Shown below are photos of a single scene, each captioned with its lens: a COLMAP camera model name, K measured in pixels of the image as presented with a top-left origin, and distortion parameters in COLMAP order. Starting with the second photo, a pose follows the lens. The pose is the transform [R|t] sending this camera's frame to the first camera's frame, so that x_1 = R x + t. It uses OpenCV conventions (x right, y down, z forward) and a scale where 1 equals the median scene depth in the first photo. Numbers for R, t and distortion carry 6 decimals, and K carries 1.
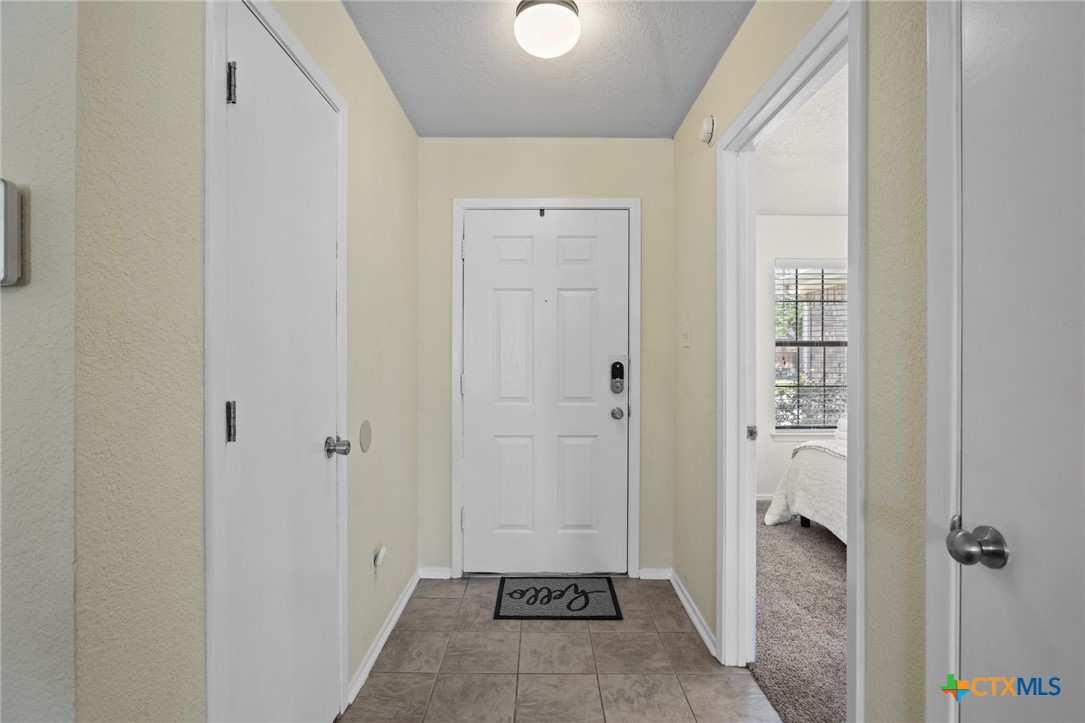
lens RADIAL K [[513.9, 0, 547.9], [0, 513.9, 355.9], [0, 0, 1]] dist [-0.012968, 0.002588]
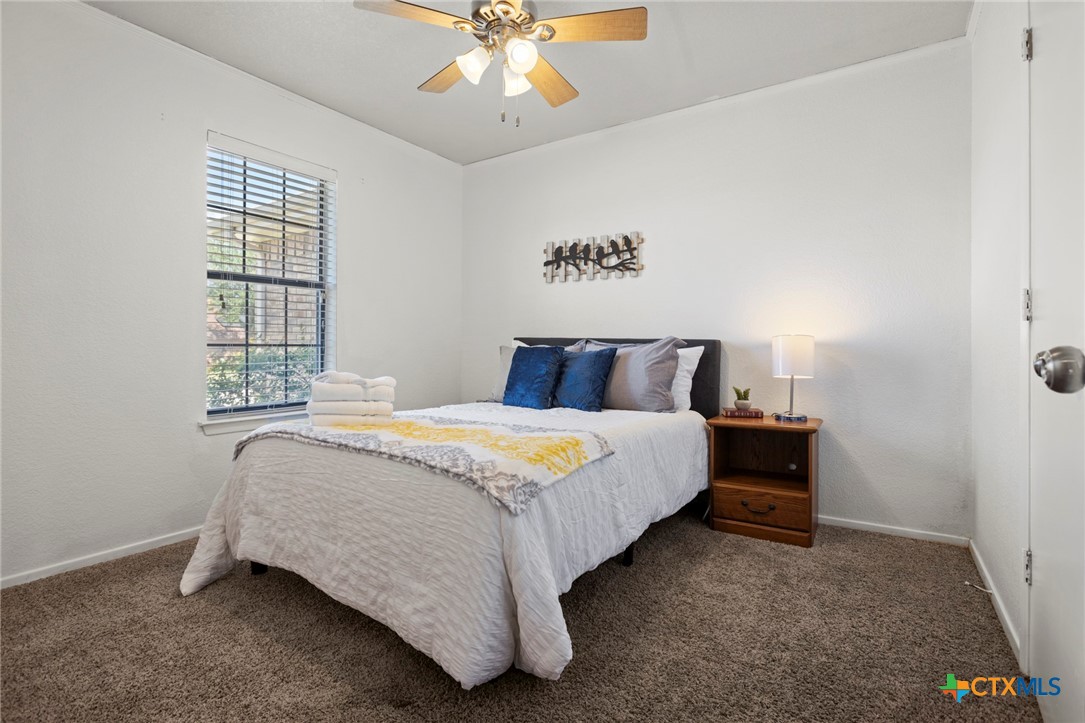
lens RADIAL K [[513.9, 0, 539.6], [0, 513.9, 352.0], [0, 0, 1]] dist [-0.012968, 0.002588]
pose [[0.566995, -0.004465, 0.823709, 0.169702], [-0.000609, 0.999983, 0.005839, 0.064494], [-0.823721, -0.003813, 0.566983, 0.335755]]
